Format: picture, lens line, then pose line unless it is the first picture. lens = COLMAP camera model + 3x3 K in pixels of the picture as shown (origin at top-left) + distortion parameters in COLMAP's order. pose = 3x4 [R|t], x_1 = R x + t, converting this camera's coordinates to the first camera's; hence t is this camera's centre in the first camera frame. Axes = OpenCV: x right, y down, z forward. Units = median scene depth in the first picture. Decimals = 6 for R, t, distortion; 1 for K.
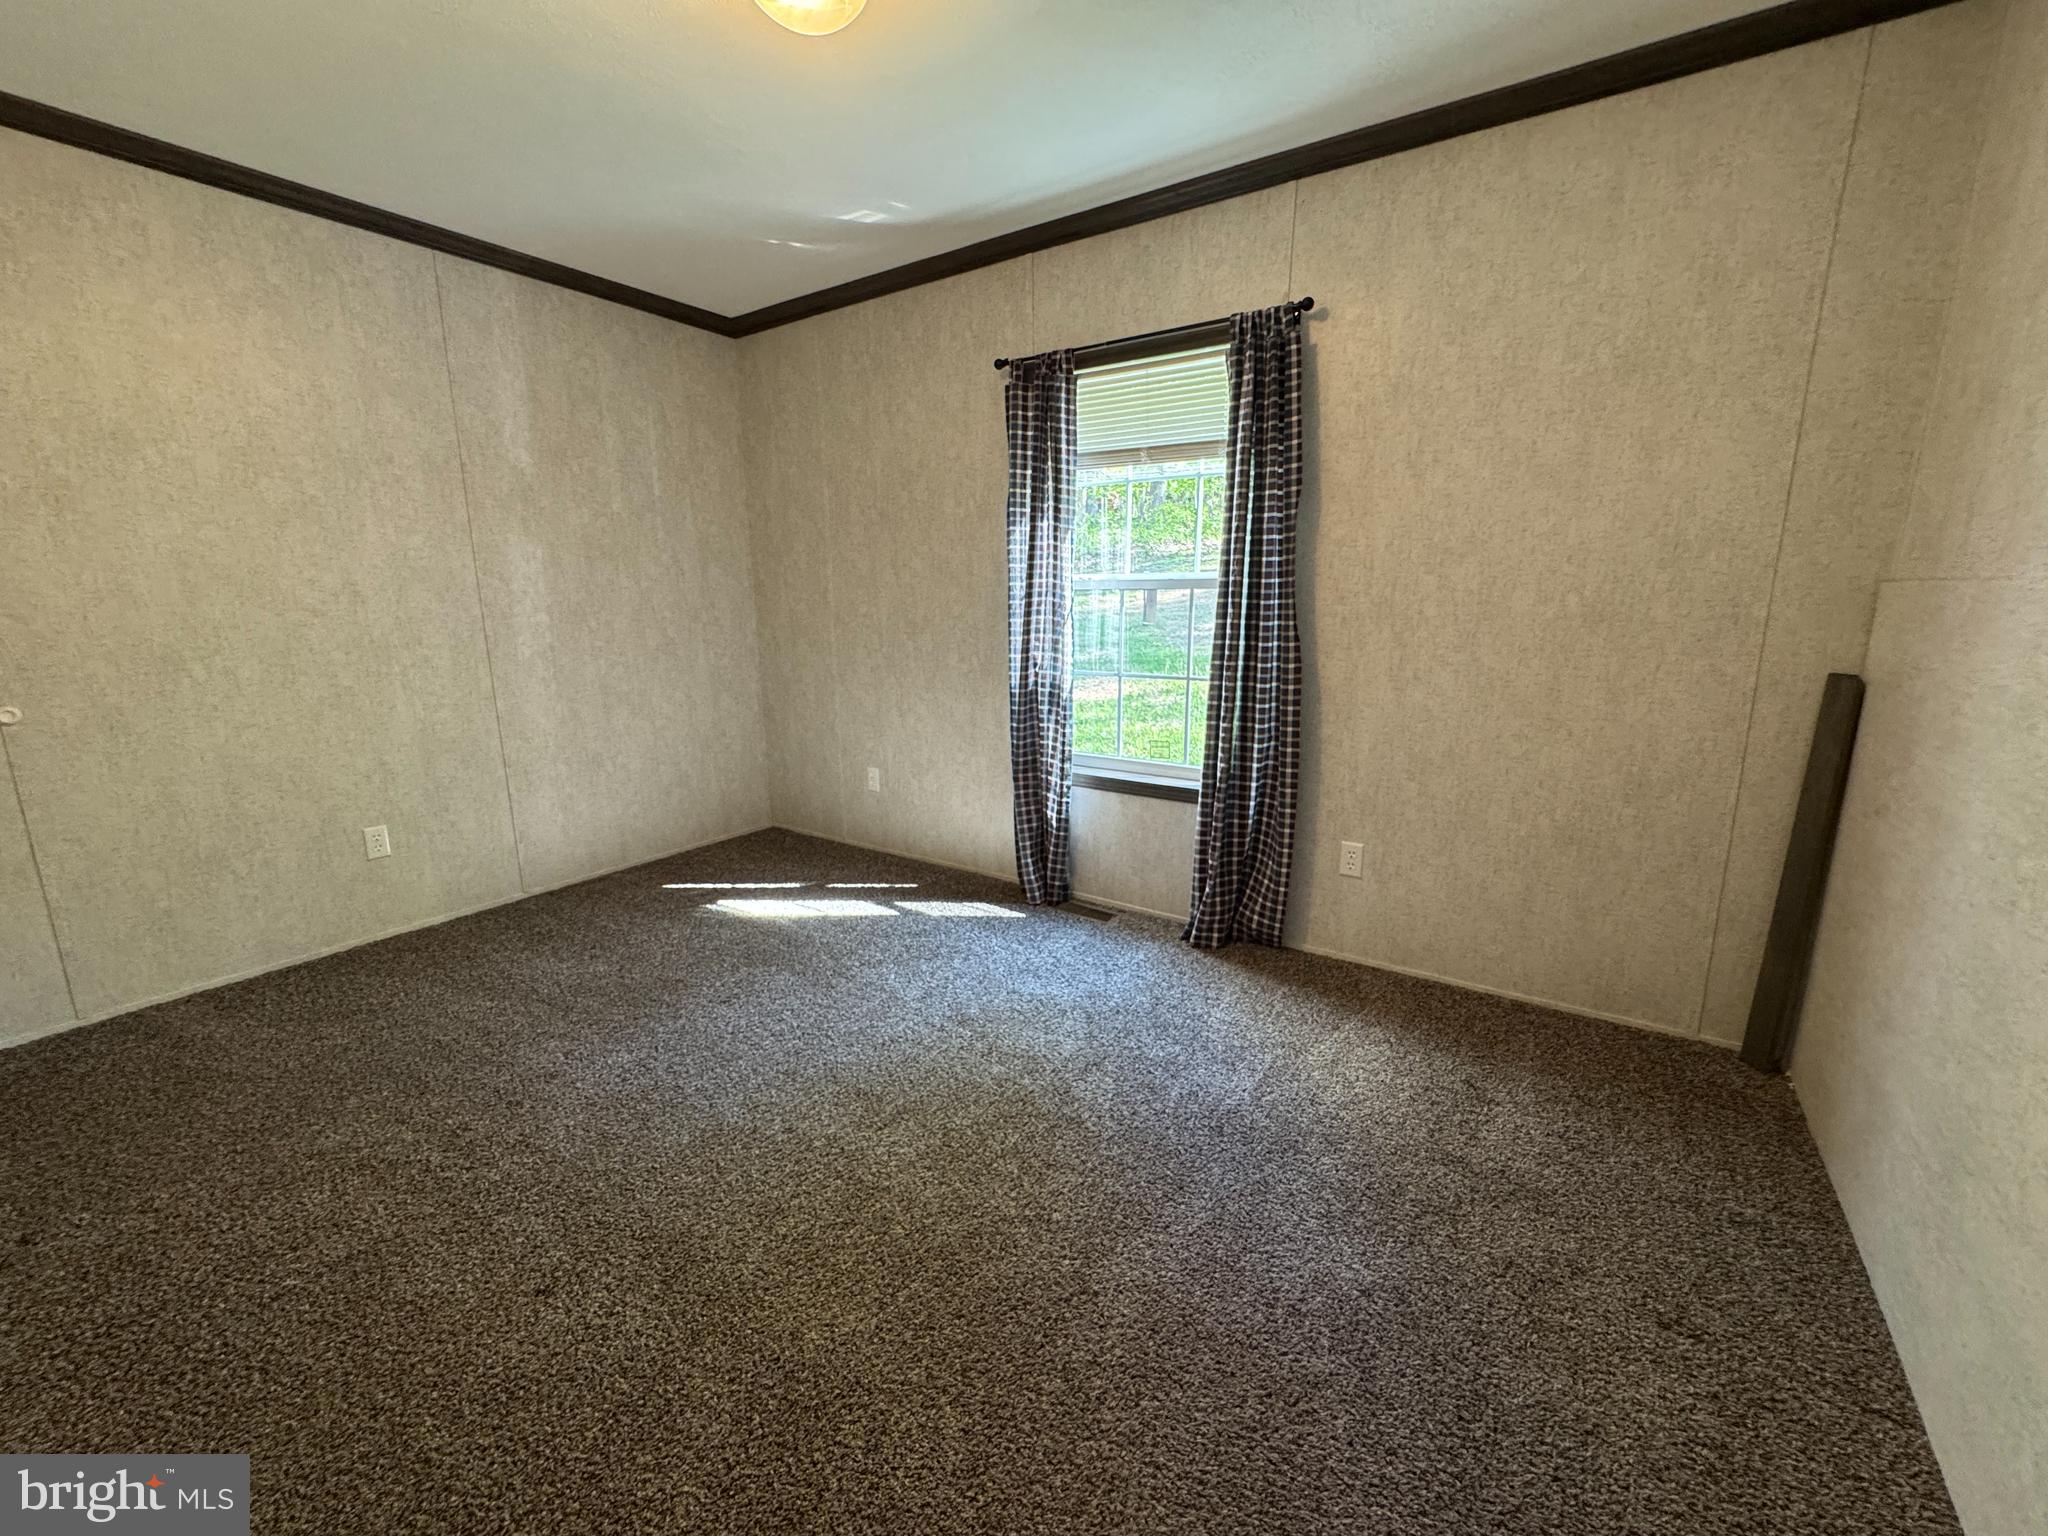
lens RADIAL K [[815.0, 0, 1024.0], [0, 815.0, 768.0], [0, 0, 1]] dist [-0.002266, 0.000038]
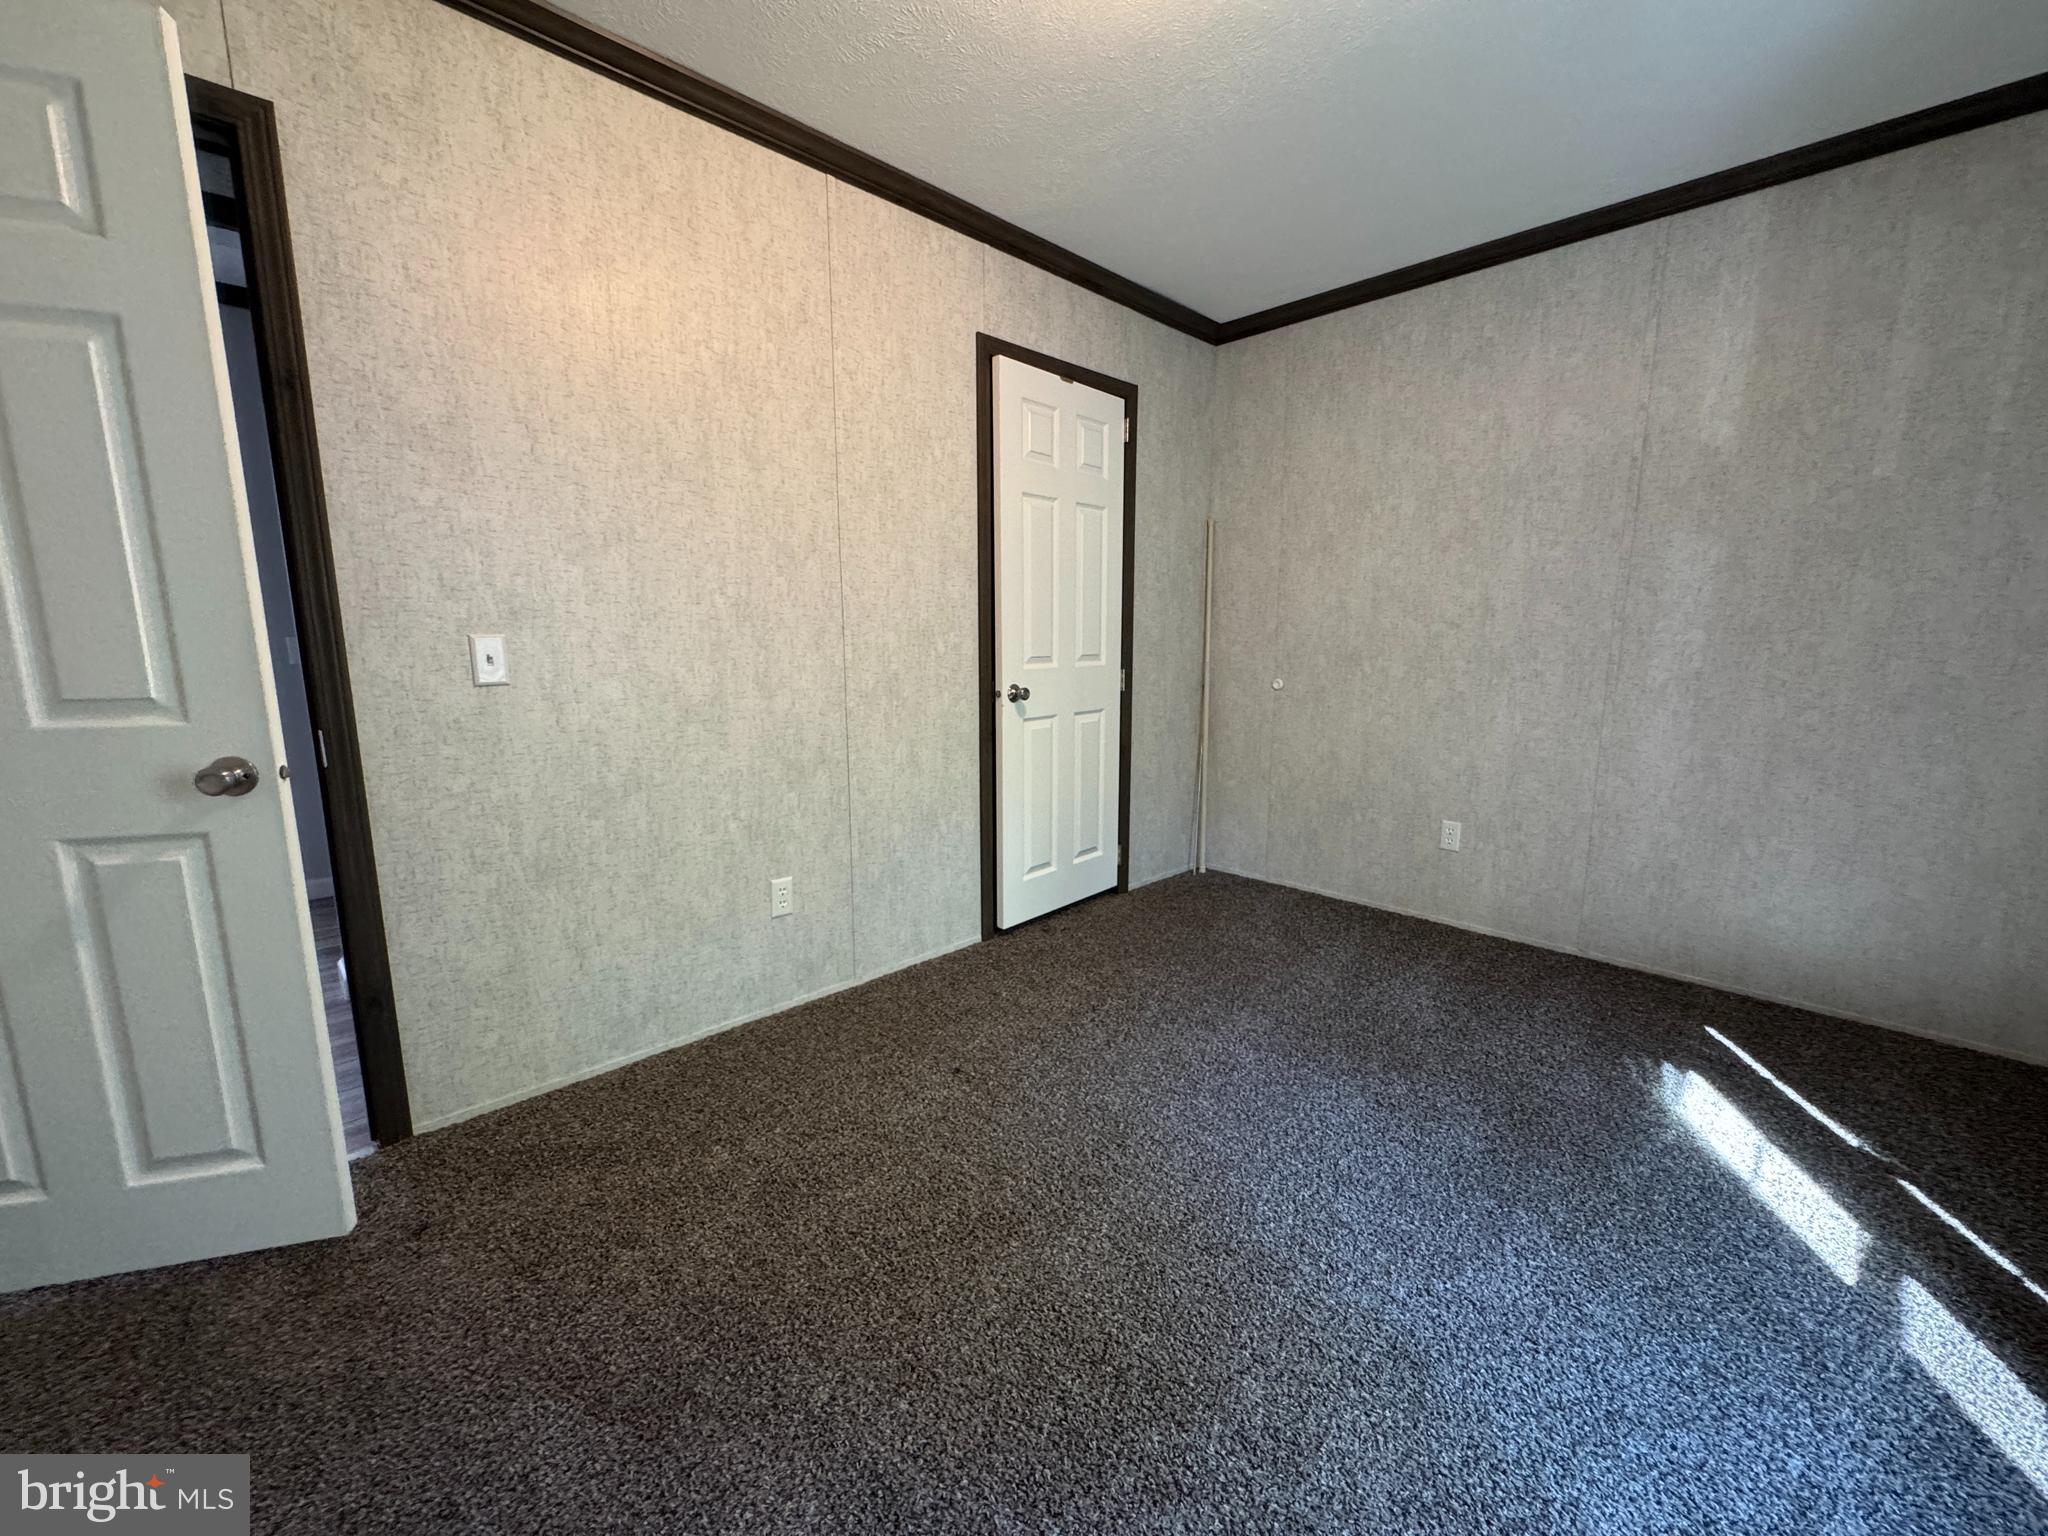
lens RADIAL K [[815.0, 0, 1024.0], [0, 815.0, 768.0], [0, 0, 1]] dist [-0.002266, 0.000038]
pose [[-0.193768, 0.169357, -0.966319, 0.327077], [-0.206159, 0.955964, 0.208882, -0.097478], [0.959141, 0.239690, -0.150321, 0.551850]]
